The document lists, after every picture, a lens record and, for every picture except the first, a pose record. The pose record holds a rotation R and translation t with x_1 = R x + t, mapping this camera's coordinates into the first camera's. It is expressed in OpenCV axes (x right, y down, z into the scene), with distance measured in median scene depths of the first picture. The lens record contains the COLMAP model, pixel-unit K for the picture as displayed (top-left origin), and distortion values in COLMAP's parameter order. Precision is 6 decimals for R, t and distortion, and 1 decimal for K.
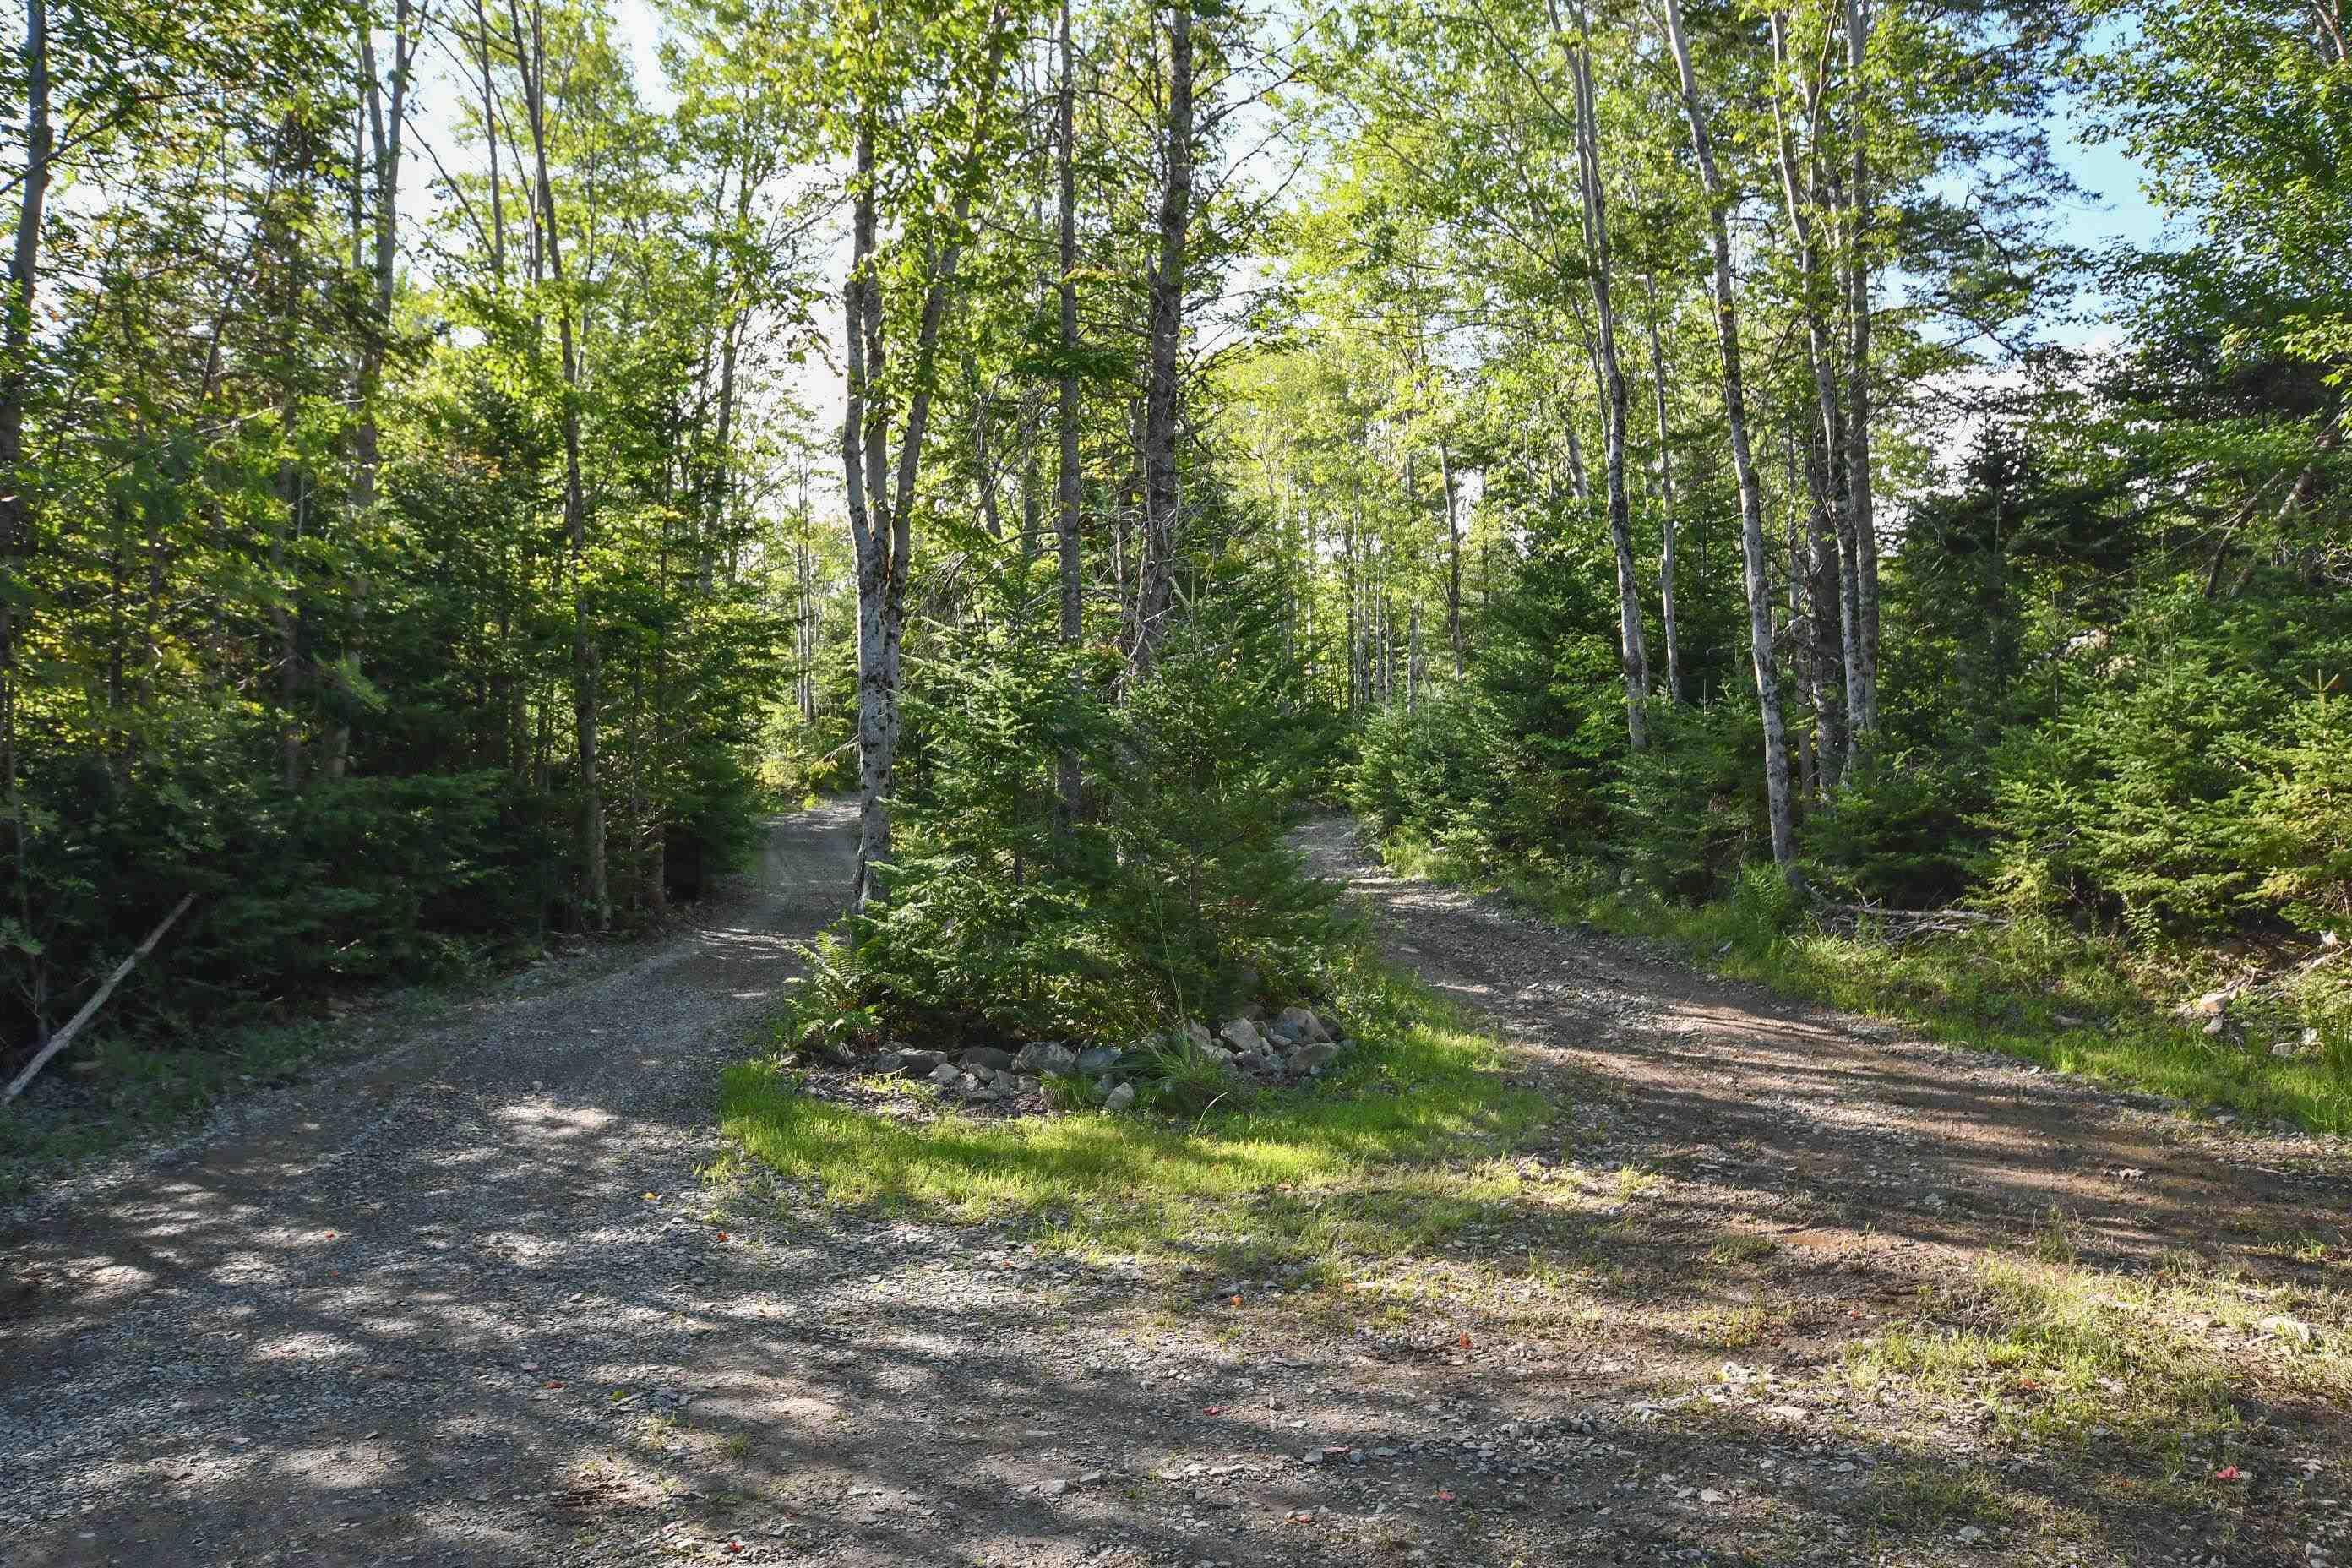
lens RADIAL K [[1770.2, 0, 1176.0], [0, 1770.2, 784.0], [0, 0, 1]] dist [0.038512, -0.001890]
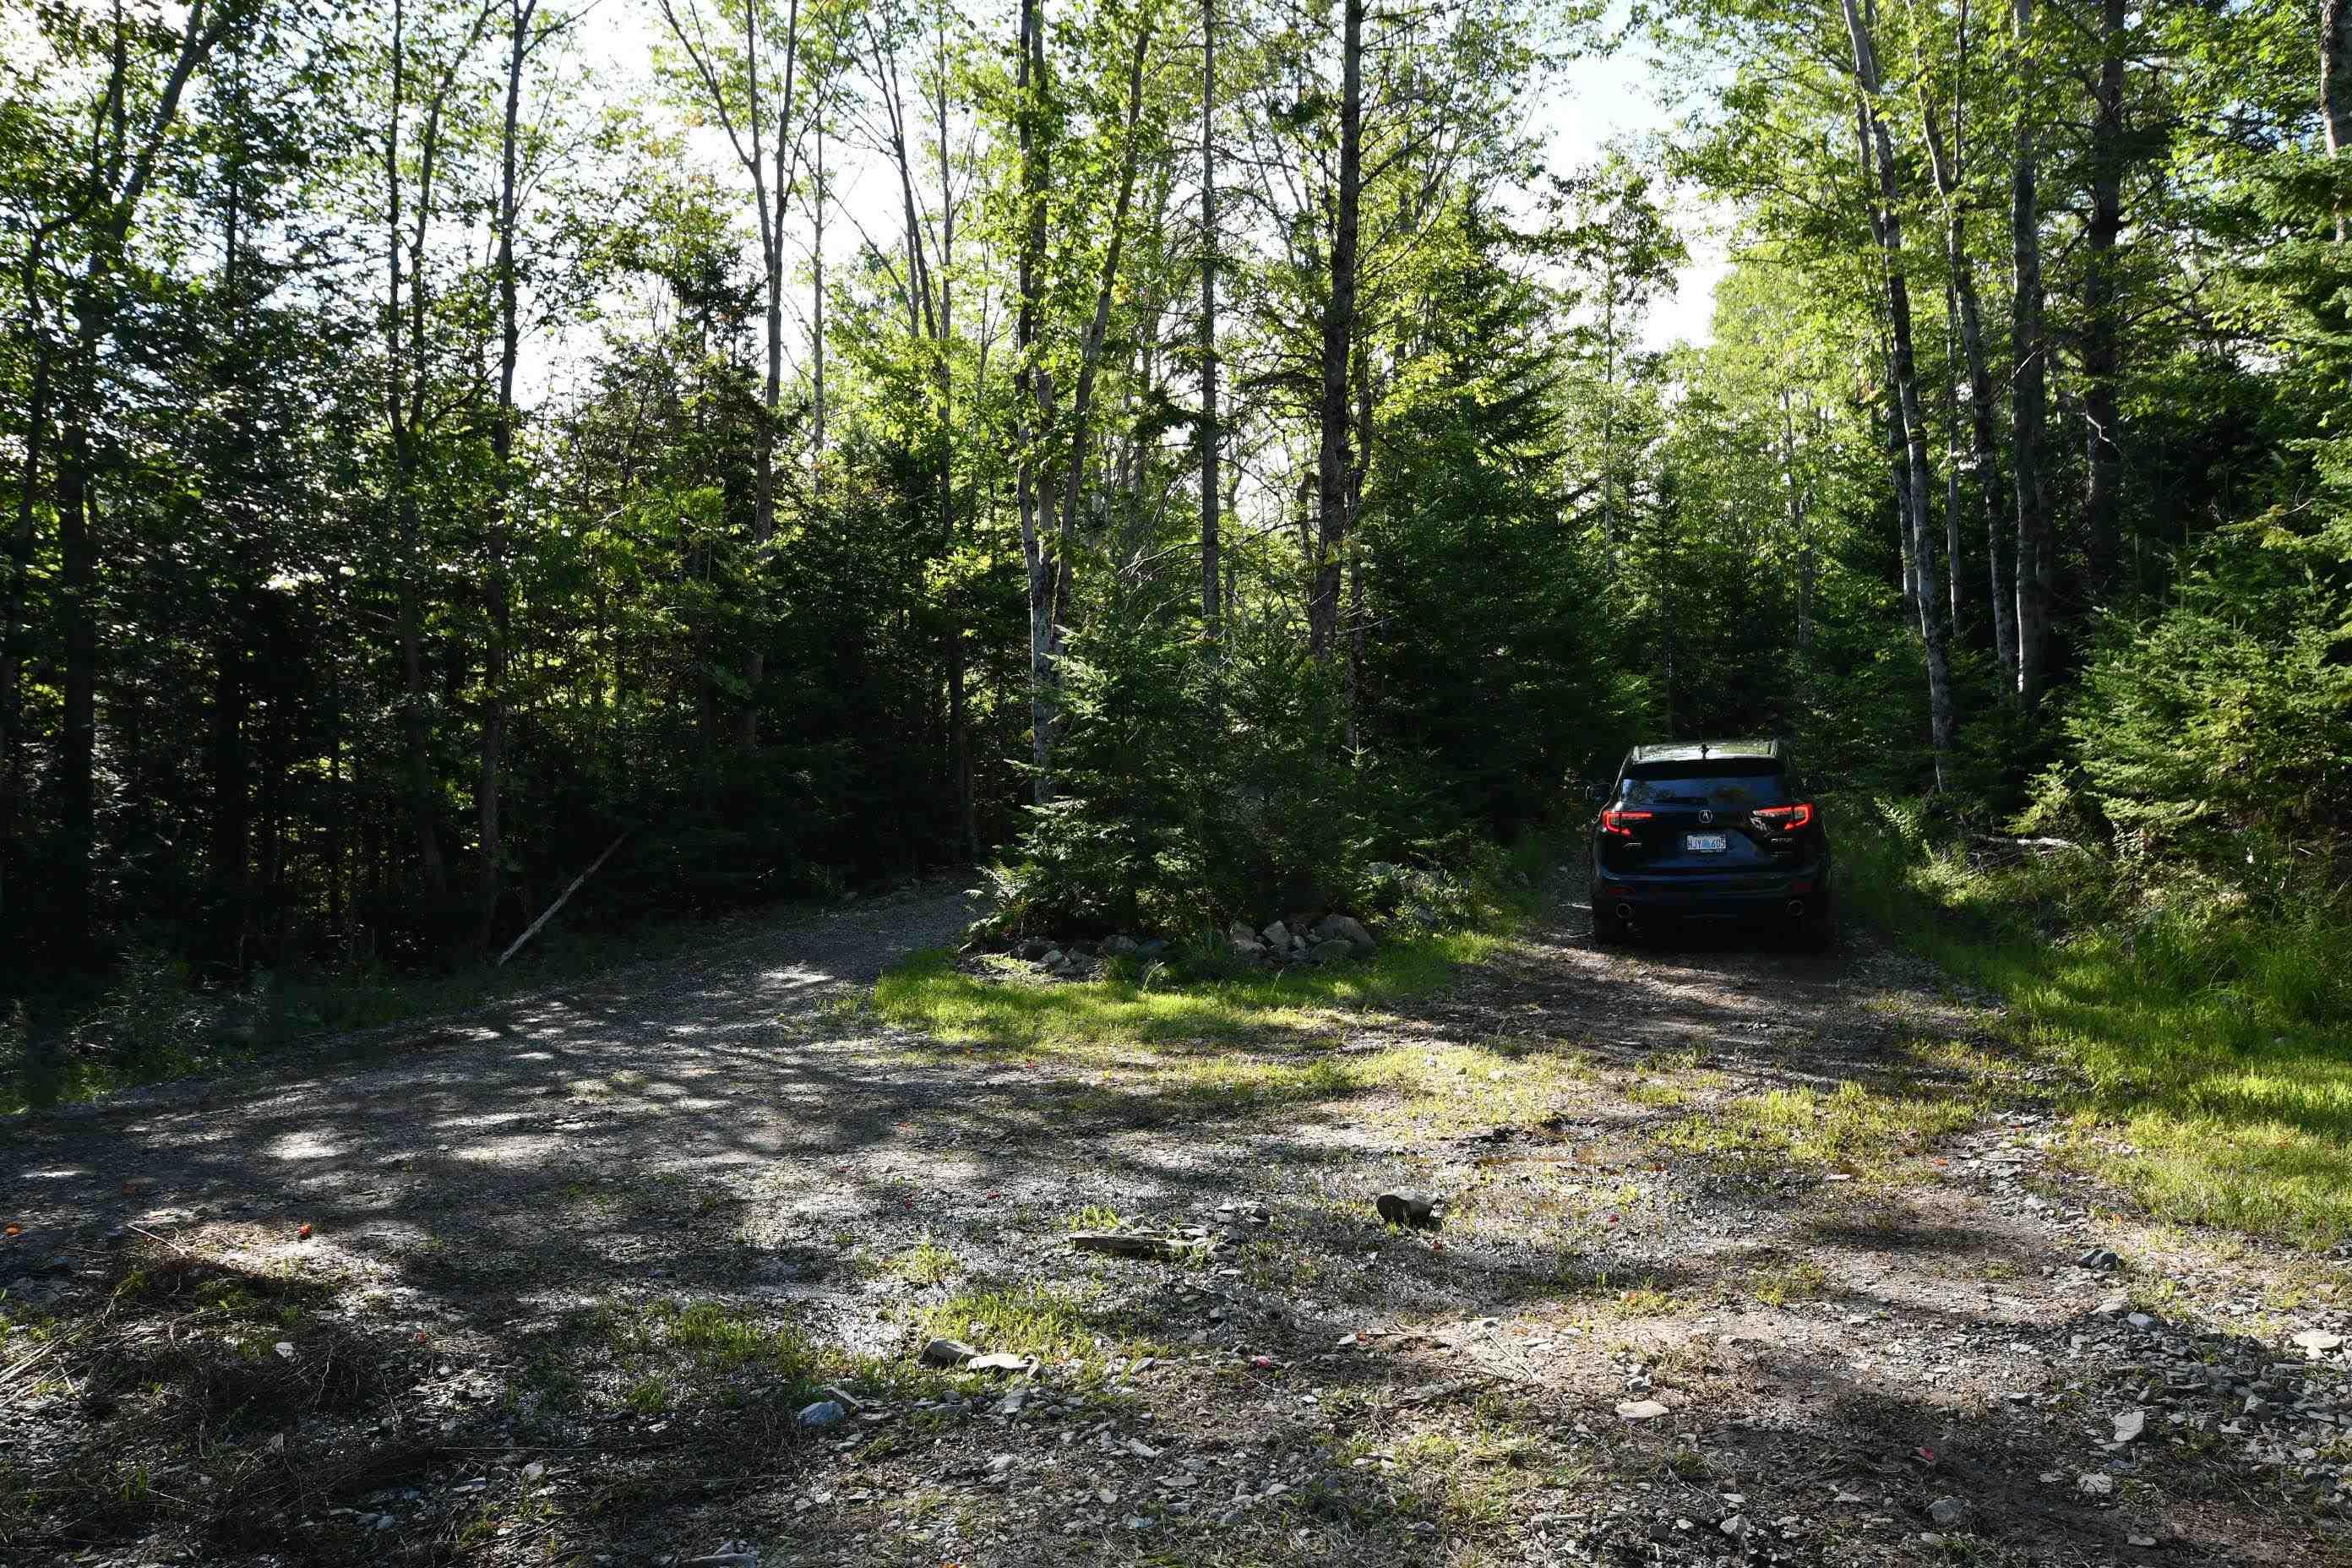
lens RADIAL K [[1880.7, 0, 1176.0], [0, 1880.7, 784.0], [0, 0, 1]] dist [-0.001025, 0.086471]
pose [[0.951186, -0.016967, -0.308152, 0.393074], [0.027811, 0.999138, 0.030833, -0.015888], [0.307363, -0.037898, 0.950837, -0.357079]]
